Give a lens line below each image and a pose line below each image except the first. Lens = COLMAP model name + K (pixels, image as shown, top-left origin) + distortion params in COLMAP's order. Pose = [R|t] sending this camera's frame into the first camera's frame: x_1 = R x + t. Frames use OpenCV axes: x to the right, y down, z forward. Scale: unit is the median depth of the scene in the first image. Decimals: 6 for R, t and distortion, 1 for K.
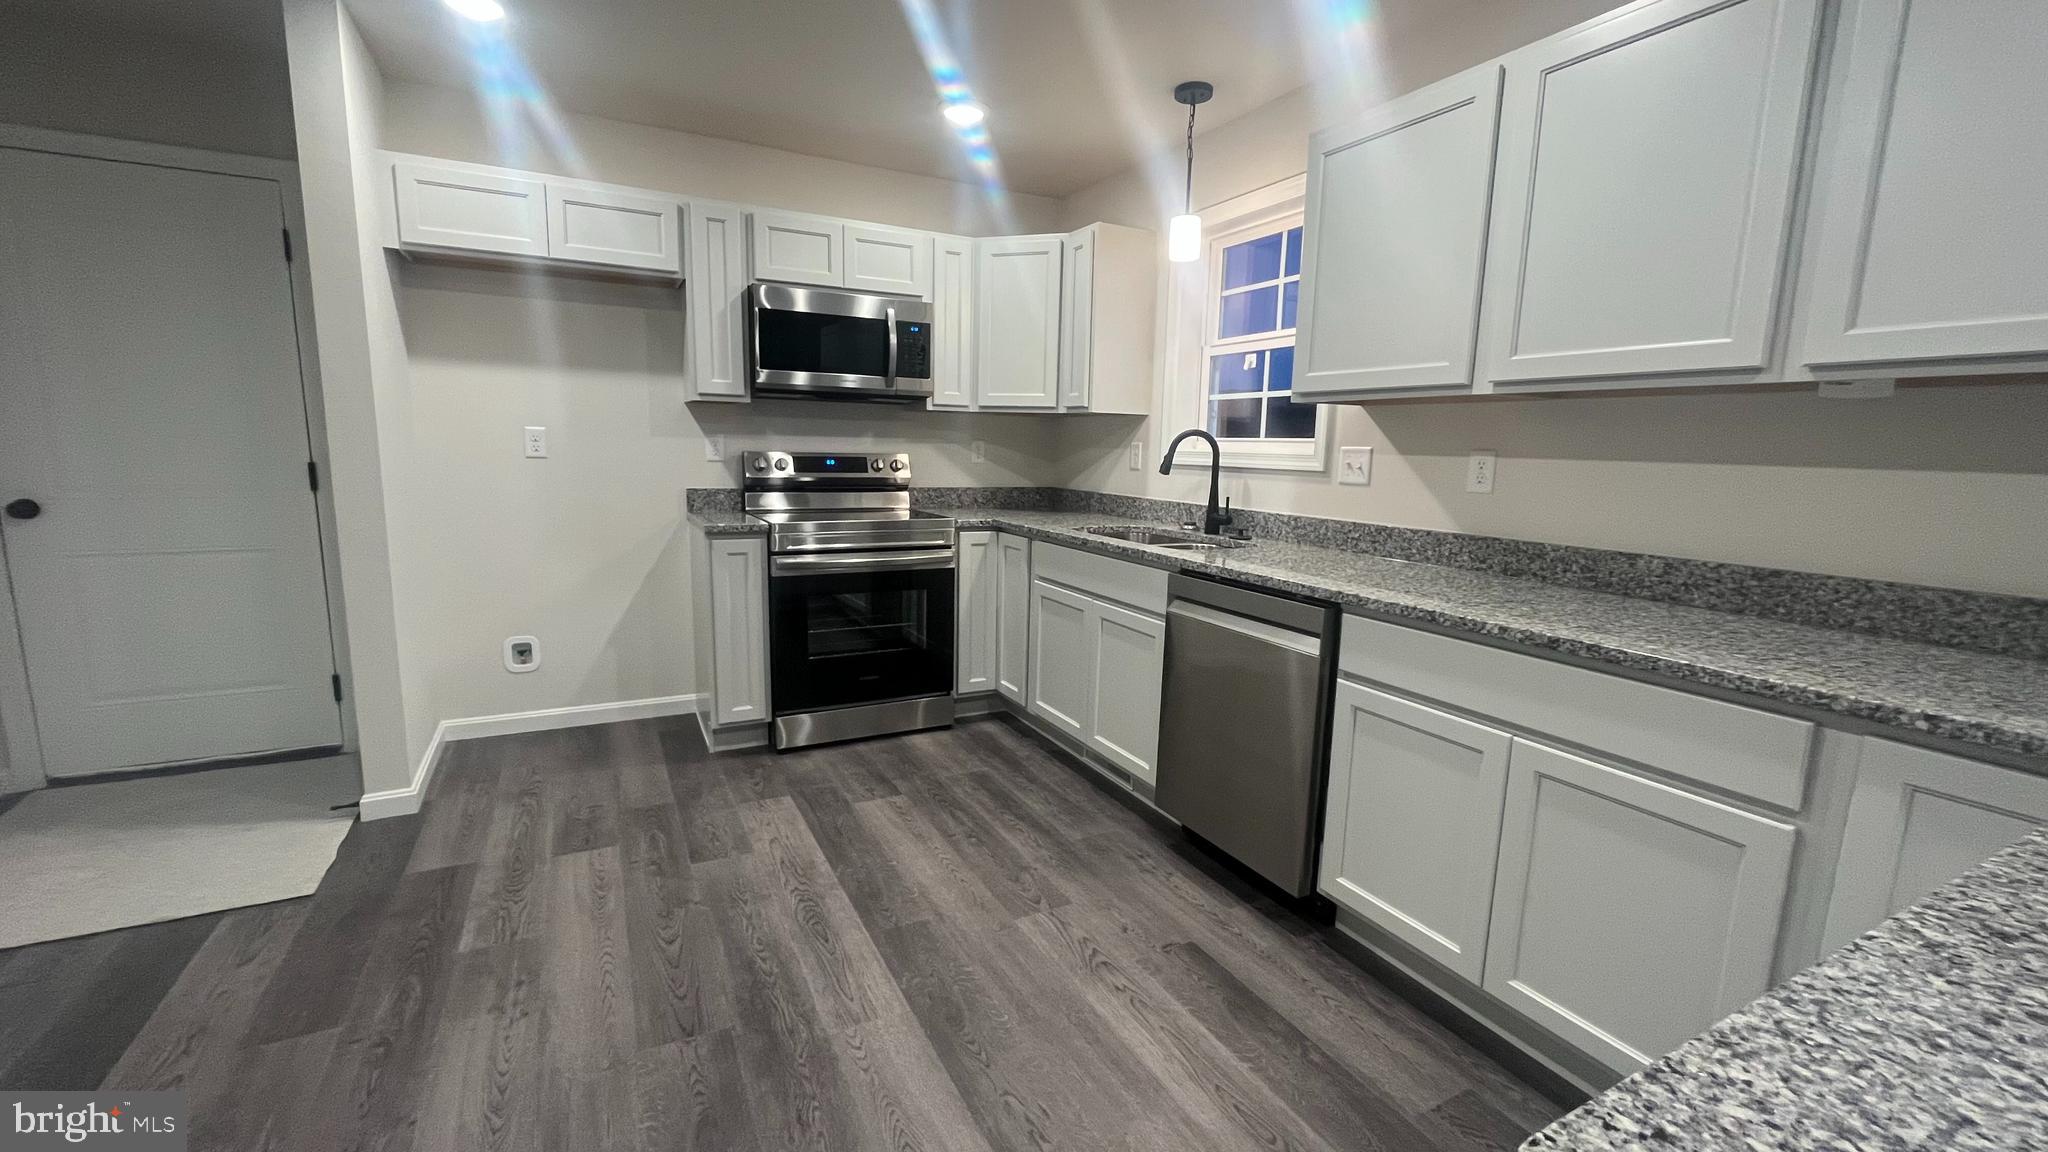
lens RADIAL K [[824.2, 0, 1024.0], [0, 824.2, 576.0], [0, 0, 1]] dist [-0.010117, 0.000059]
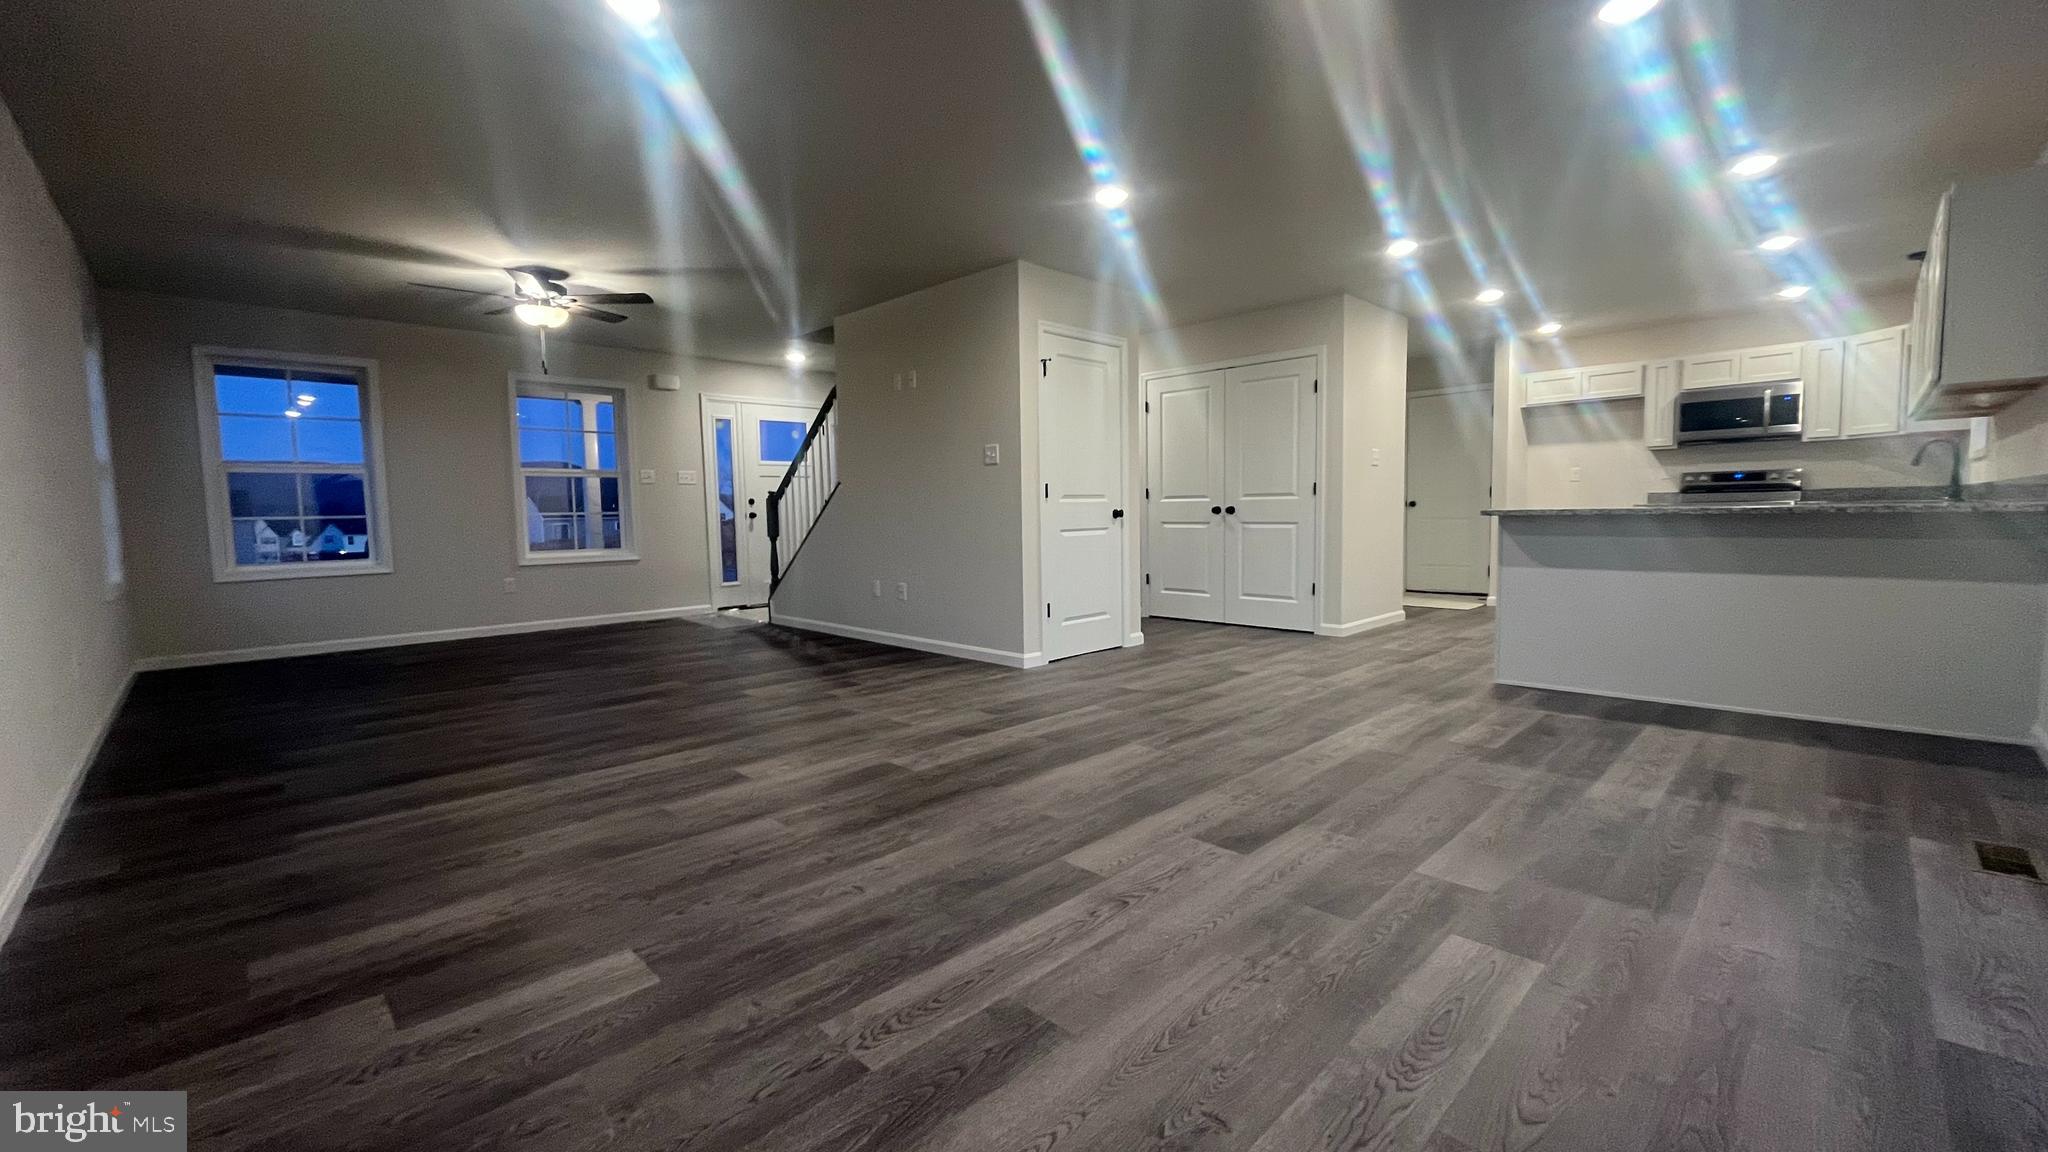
lens RADIAL K [[824.2, 0, 1024.0], [0, 824.2, 576.0], [0, 0, 1]] dist [-0.010117, 0.000059]
pose [[0.287127, 0.043578, -0.956901, 1.267921], [-0.123968, 0.992254, 0.007990, 0.316778], [0.949837, 0.116331, 0.290305, -1.202299]]
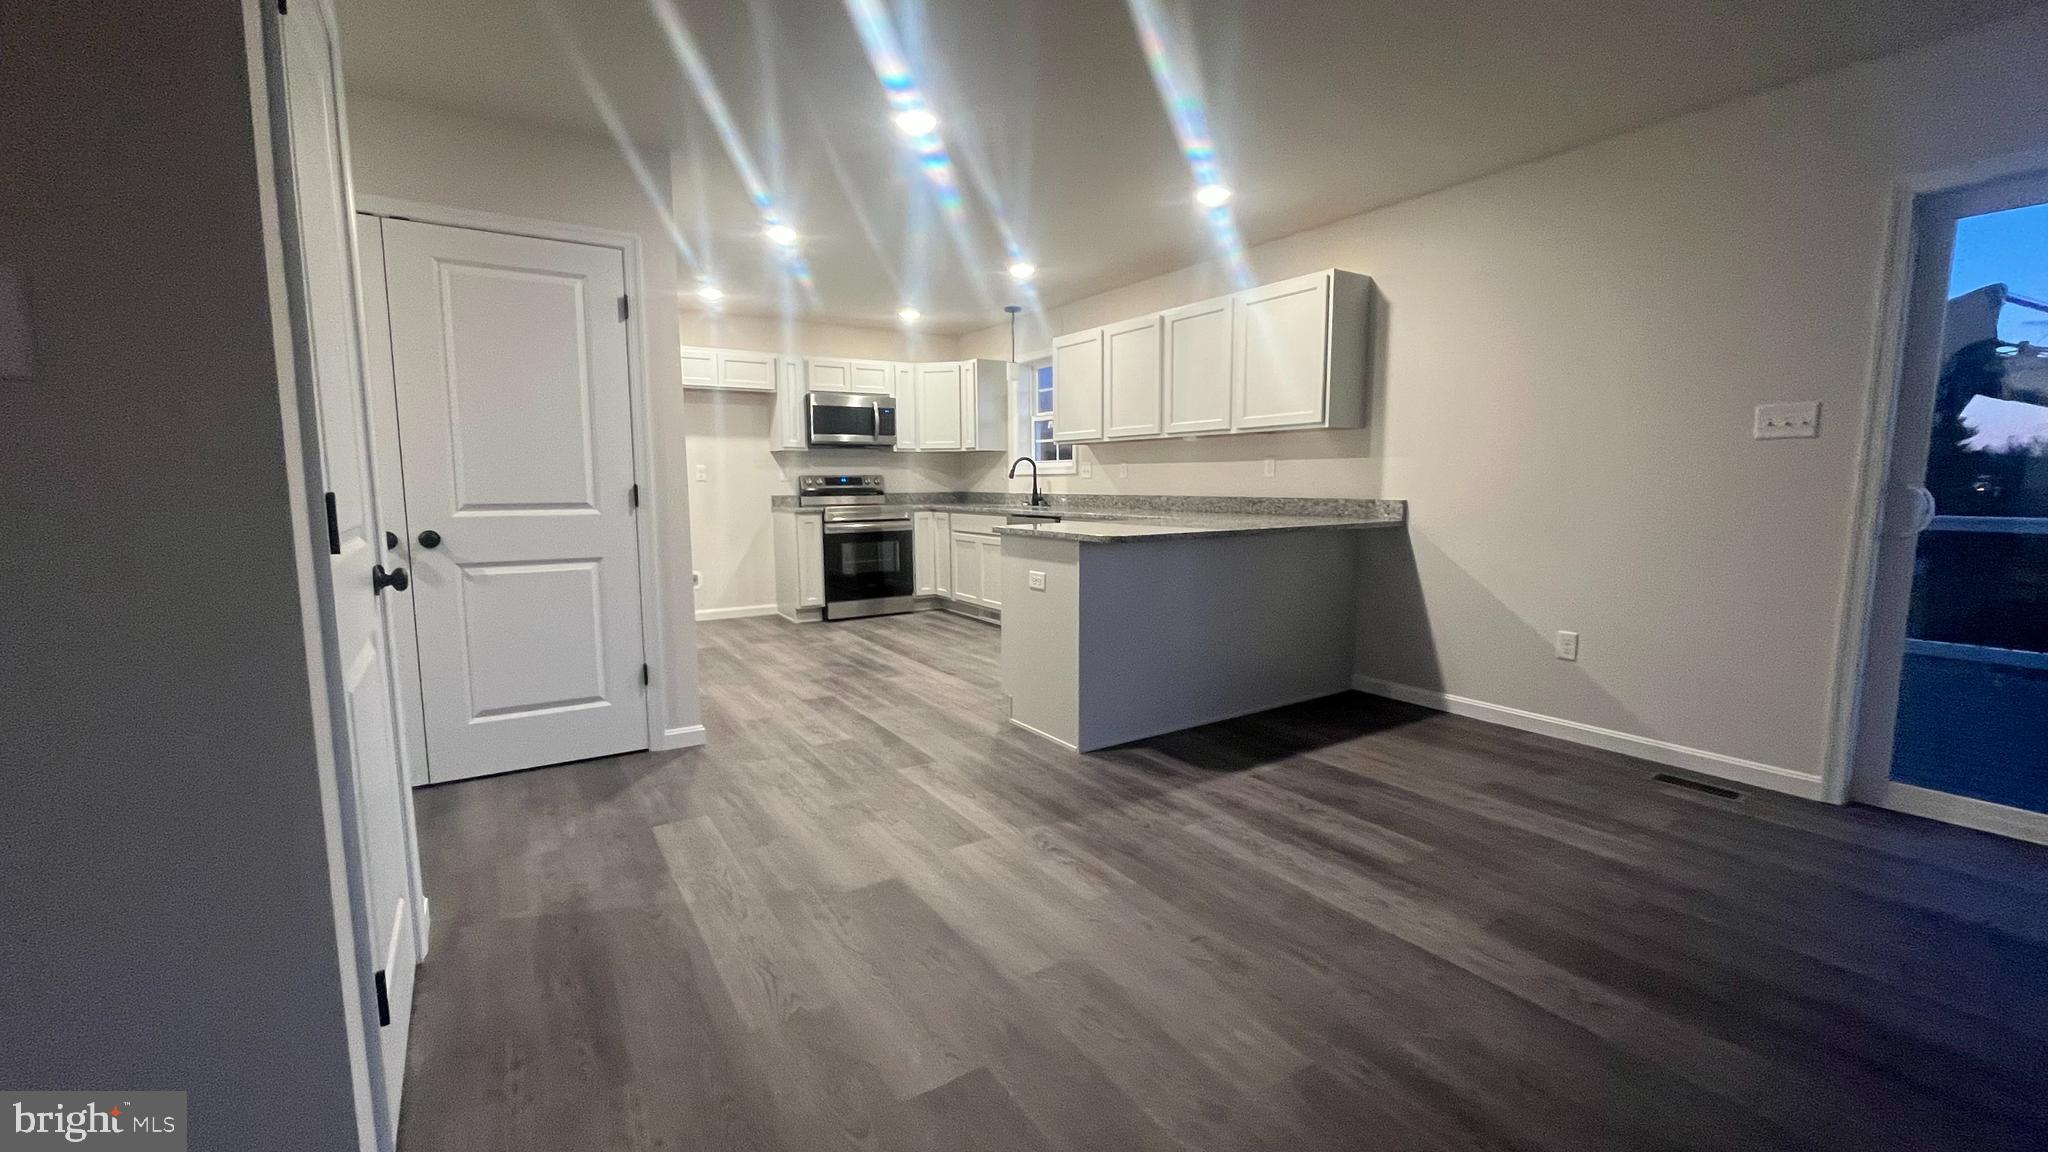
lens RADIAL K [[824.2, 0, 1024.0], [0, 824.2, 576.0], [0, 0, 1]] dist [-0.010117, 0.000059]
pose [[0.995668, -0.040785, 0.083559, 0.015153], [0.044087, 0.998302, -0.038066, 0.210145], [-0.081865, 0.041585, 0.995775, -1.113056]]
